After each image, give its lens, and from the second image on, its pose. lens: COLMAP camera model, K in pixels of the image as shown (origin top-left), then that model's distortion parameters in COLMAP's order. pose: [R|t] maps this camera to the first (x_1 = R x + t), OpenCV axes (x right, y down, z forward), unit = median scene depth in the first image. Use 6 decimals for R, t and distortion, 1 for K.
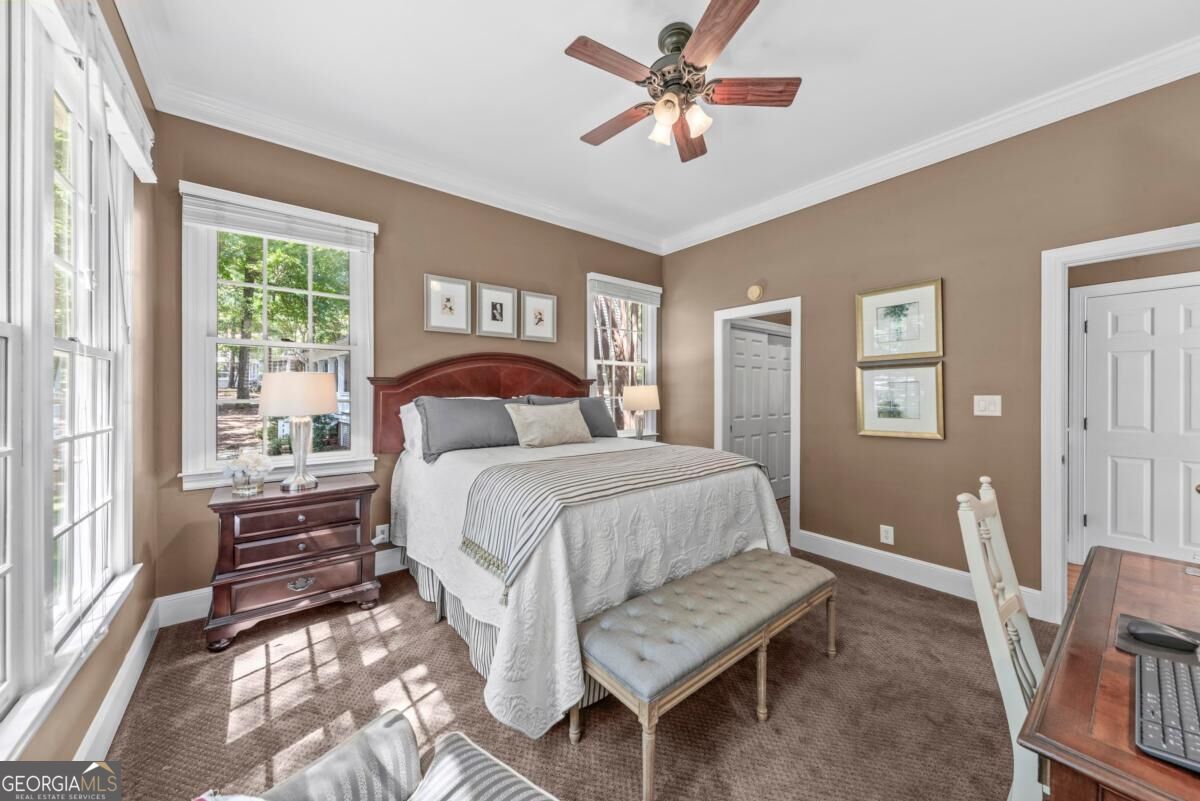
lens RADIAL K [[437.2, 0, 603.5], [0, 437.2, 394.4], [0, 0, 1]] dist [0.009366, -0.000020]
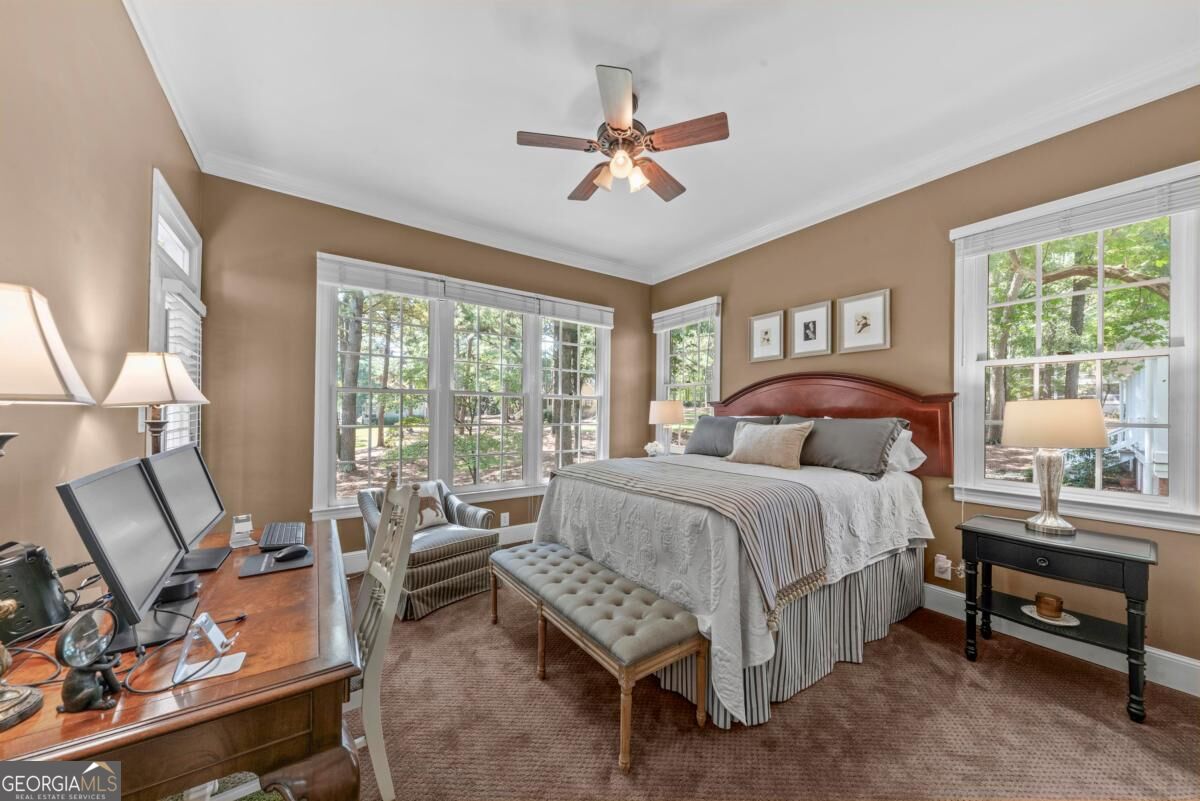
lens RADIAL K [[406.3, 0, 599.5], [0, 406.3, 407.0], [0, 0, 1]] dist [0.009936, -0.000231]
pose [[-0.063850, -0.013236, -0.997872, 0.708320], [-0.012563, 0.999843, -0.012459, 0.001477], [0.997880, 0.011741, -0.064007, 0.584317]]
